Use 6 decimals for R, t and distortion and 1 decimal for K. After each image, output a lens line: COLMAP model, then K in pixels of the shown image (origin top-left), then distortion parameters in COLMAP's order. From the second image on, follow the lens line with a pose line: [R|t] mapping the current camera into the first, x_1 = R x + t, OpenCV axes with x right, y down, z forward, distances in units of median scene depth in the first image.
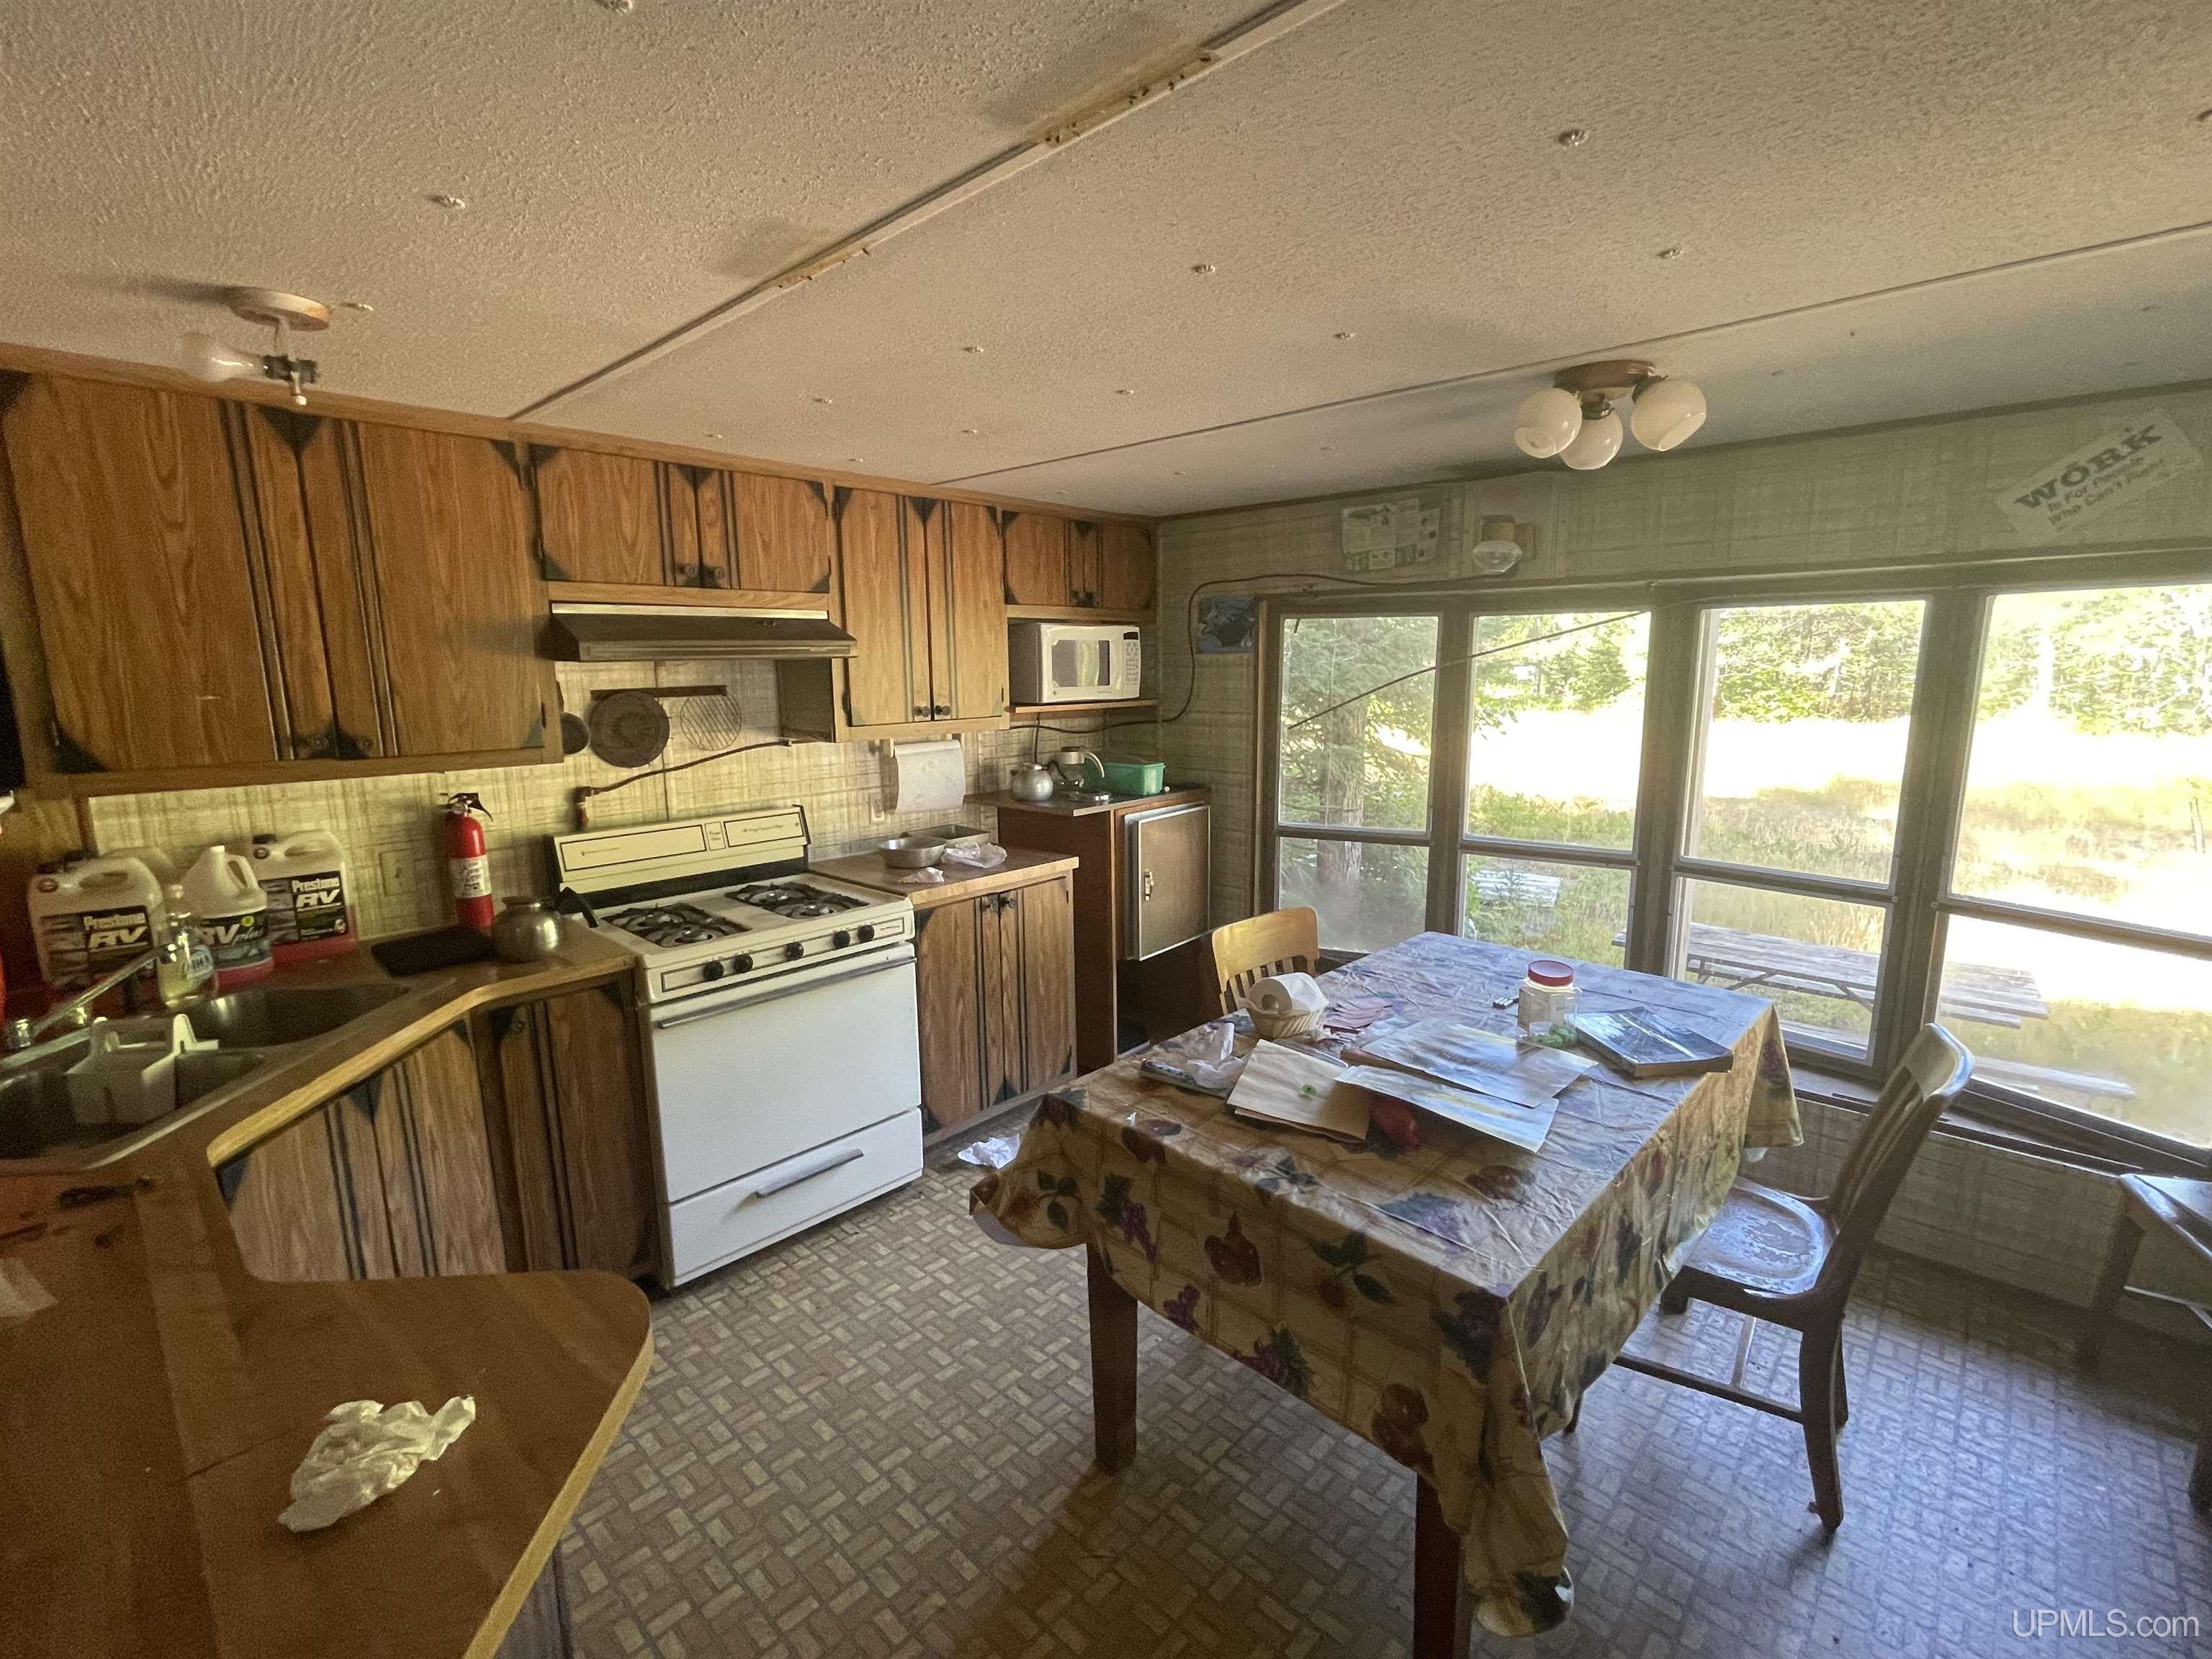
lens RADIAL K [[978.6, 0, 1102.5], [0, 978.6, 832.0], [0, 0, 1]] dist [-0.003049, 0.000944]
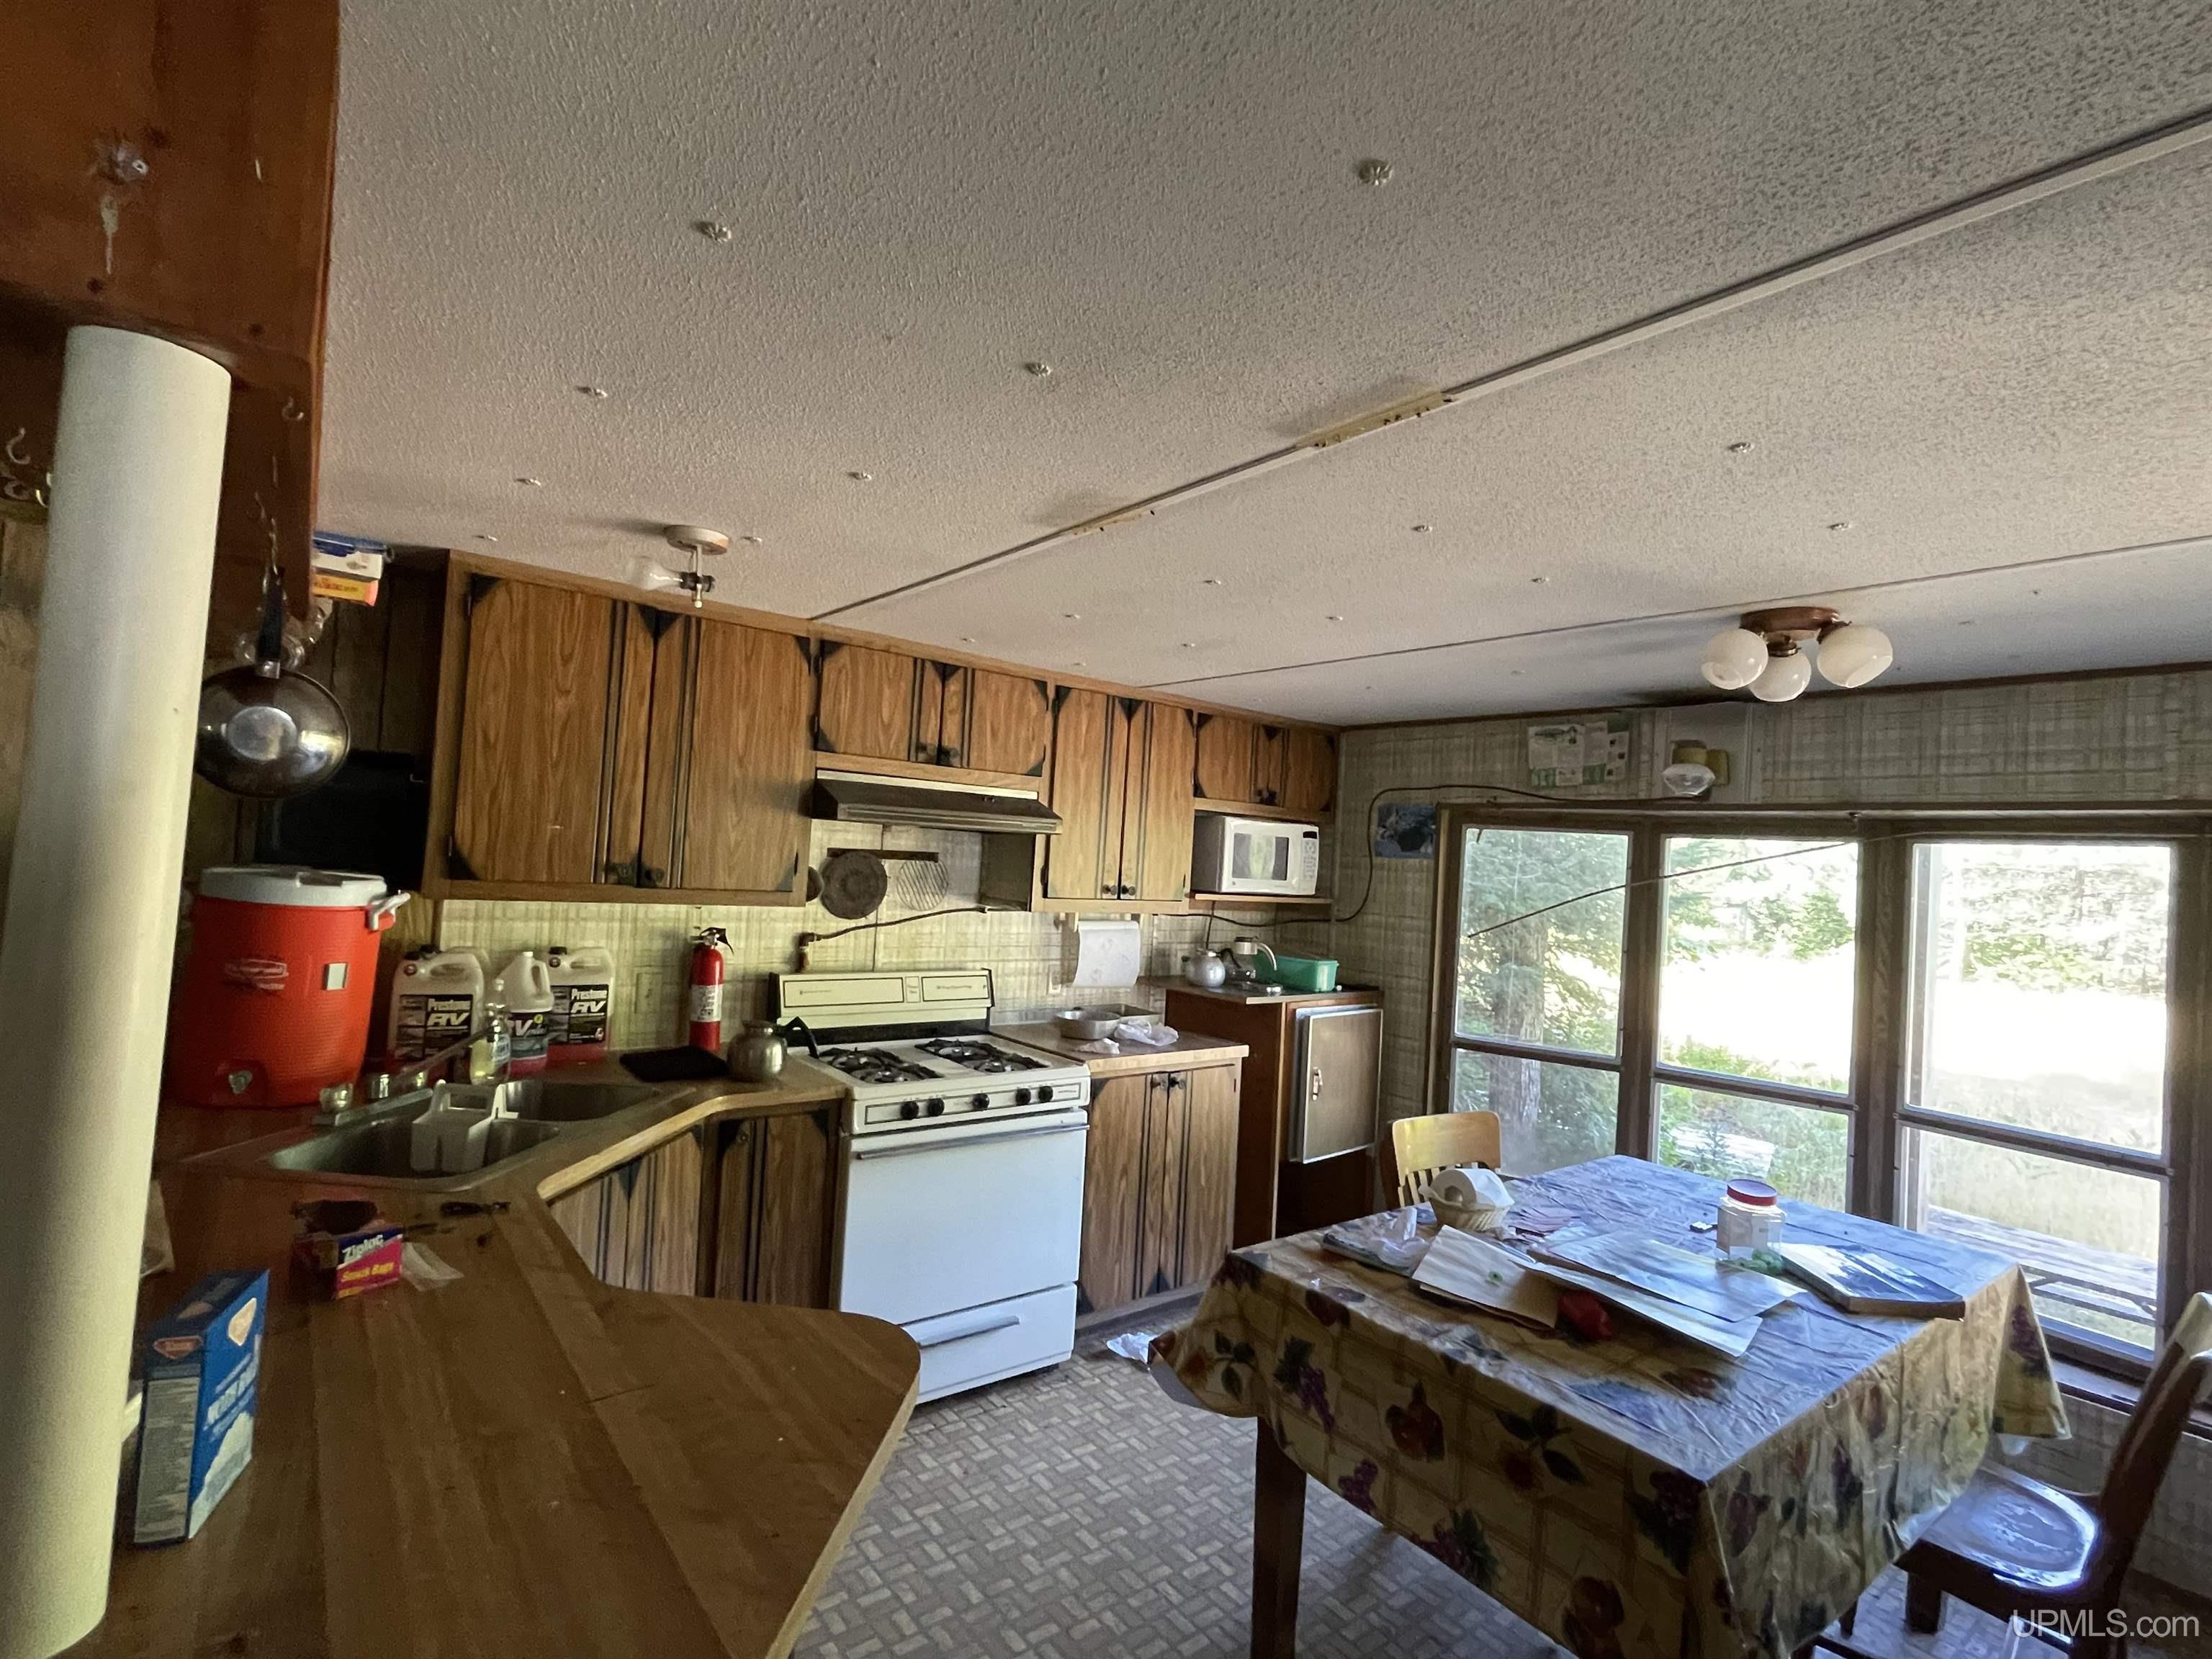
lens RADIAL K [[1031.1, 0, 1103.4], [0, 1031.1, 835.2], [0, 0, 1]] dist [-0.008217, 0.006054]
pose [[0.987231, 0.064806, -0.145517, -0.046559], [-0.092681, 0.976648, -0.193827, 0.048280], [0.129558, 0.204839, 0.970183, -0.129198]]
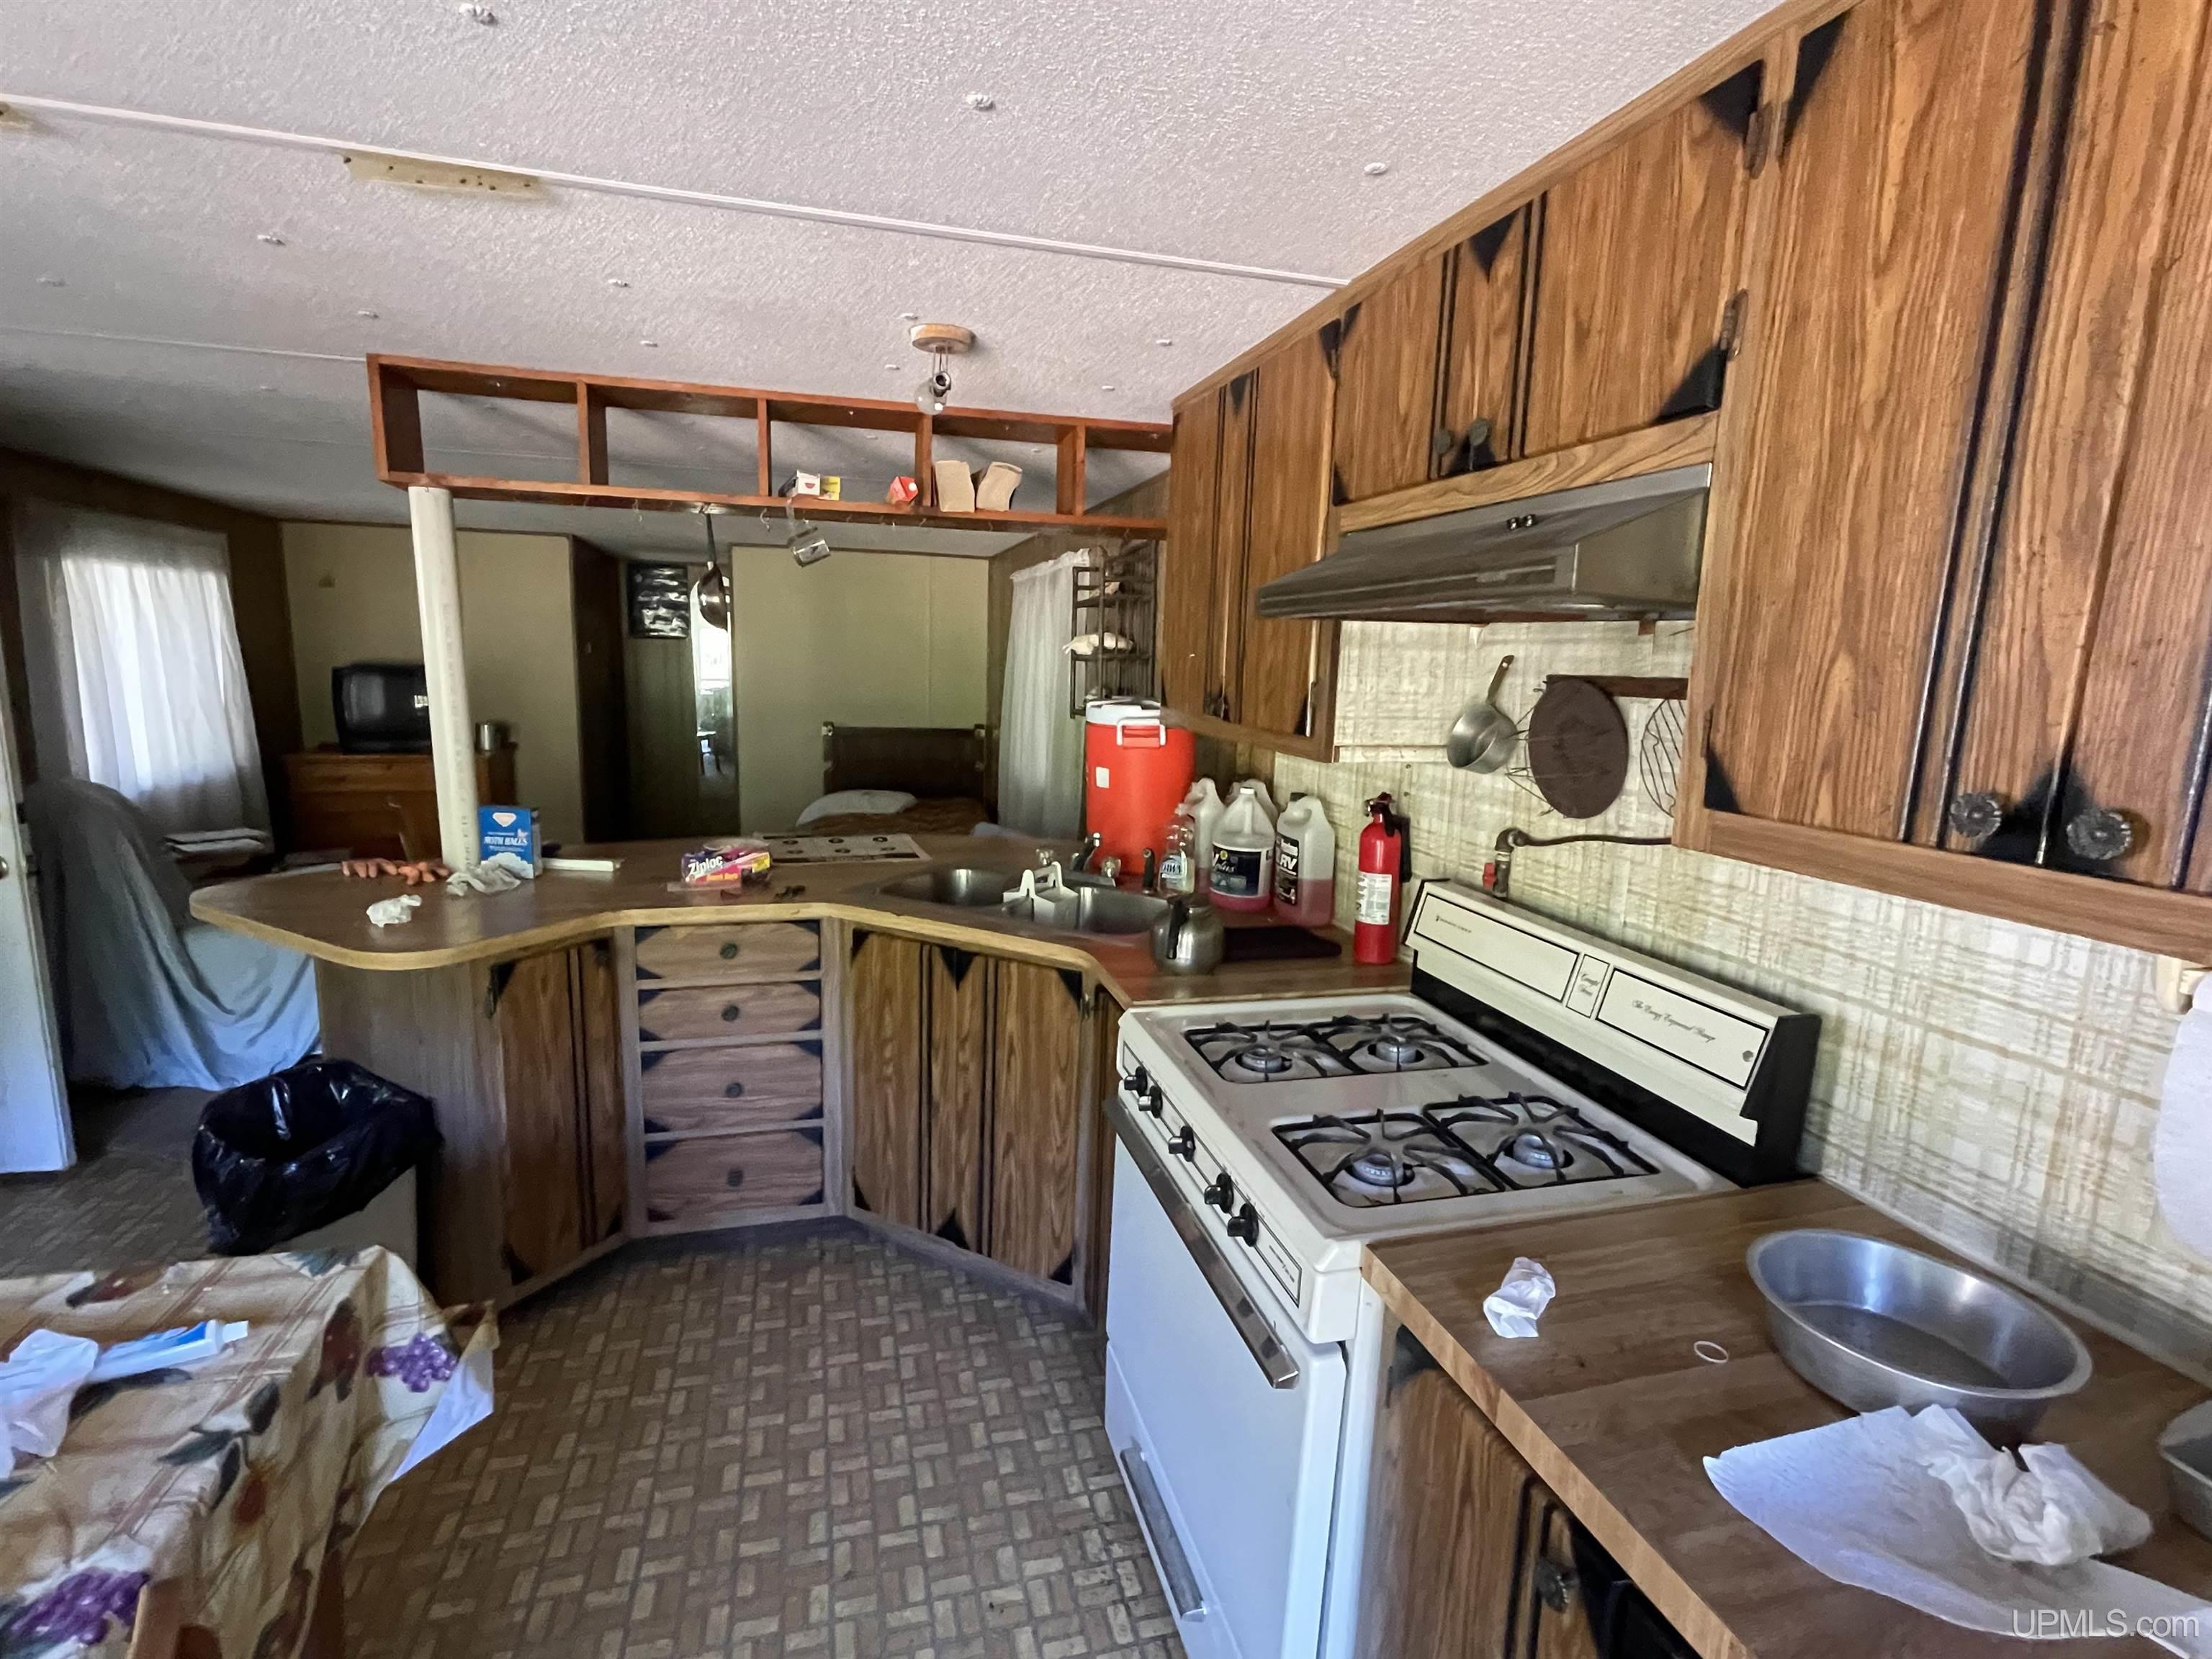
lens RADIAL K [[1031.1, 0, 1103.1], [0, 1031.1, 815.1], [0, 0, 1]] dist [-0.008217, 0.006054]
pose [[-0.519722, 0.118765, -0.846040, 0.183880], [-0.182462, 0.952011, 0.245727, -0.197834], [0.834624, 0.282080, -0.473111, 1.285582]]
